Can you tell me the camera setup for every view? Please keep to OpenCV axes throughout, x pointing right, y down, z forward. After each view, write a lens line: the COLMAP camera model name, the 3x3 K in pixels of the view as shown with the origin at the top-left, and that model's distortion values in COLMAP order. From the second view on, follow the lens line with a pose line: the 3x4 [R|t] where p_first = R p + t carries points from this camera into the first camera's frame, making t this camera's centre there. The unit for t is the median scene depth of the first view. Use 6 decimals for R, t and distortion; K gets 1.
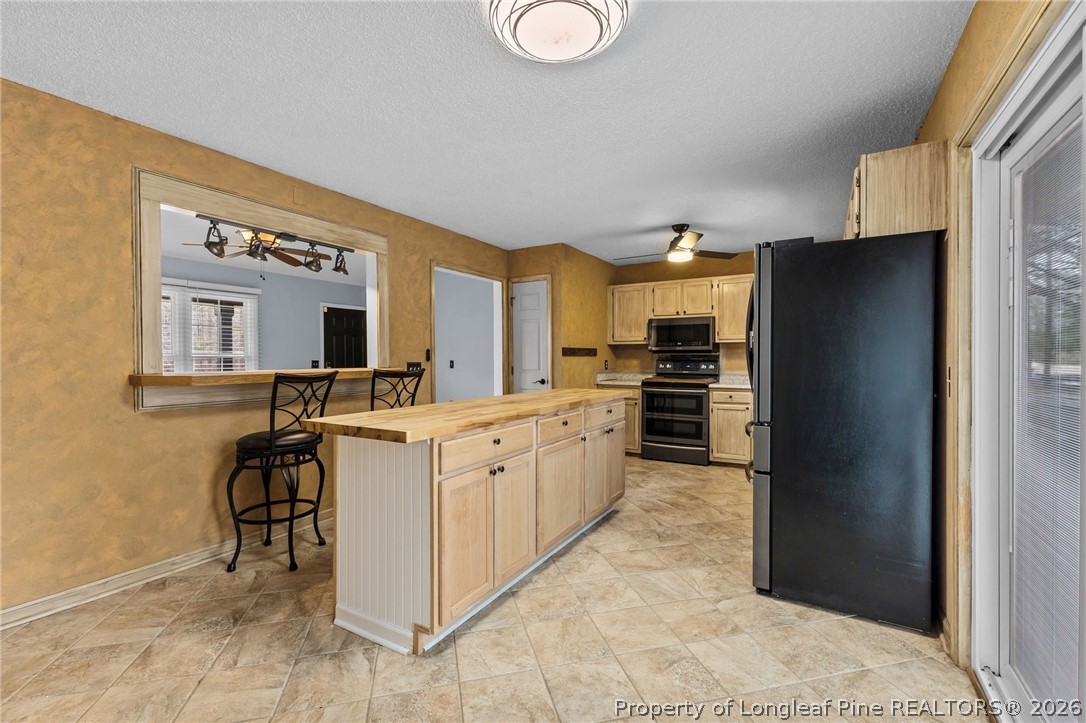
lens RADIAL K [[489.9, 0, 543.0], [0, 489.9, 361.5], [0, 0, 1]] dist [0.002543, 0.000077]
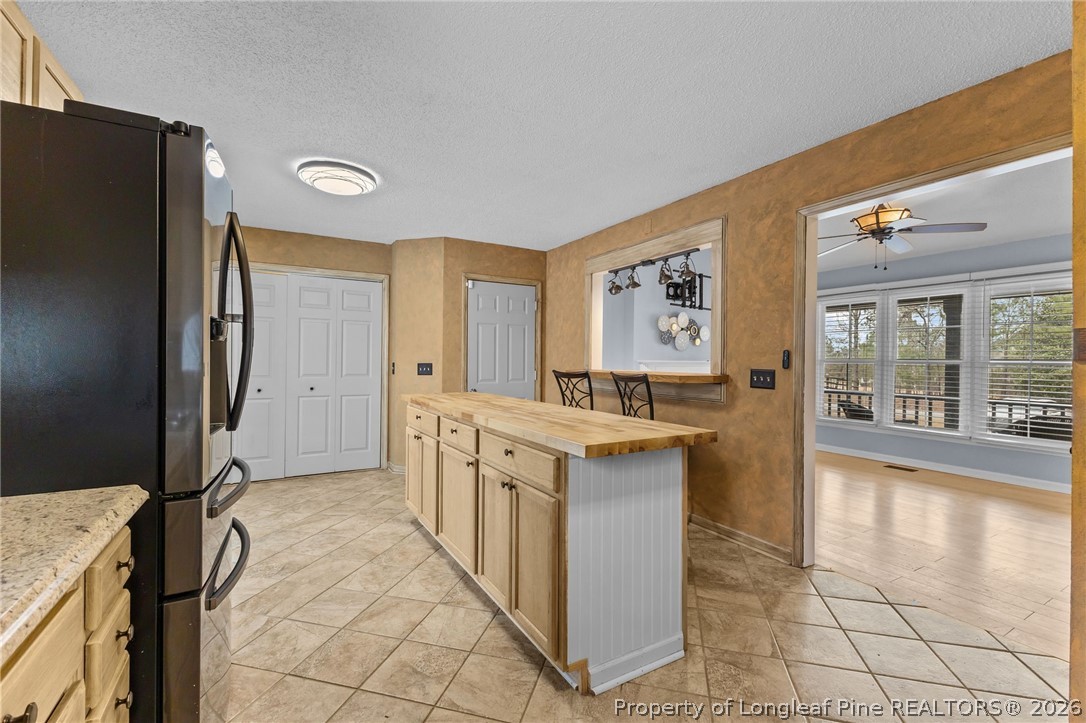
lens RADIAL K [[470.1, 0, 543.0], [0, 470.1, 361.5], [0, 0, 1]] dist [0.002484, -0.000123]
pose [[-0.506513, 0.000680, -0.862232, 0.634767], [-0.015074, 0.999840, 0.009644, -0.015400], [0.862100, 0.017882, -0.506422, 1.393441]]
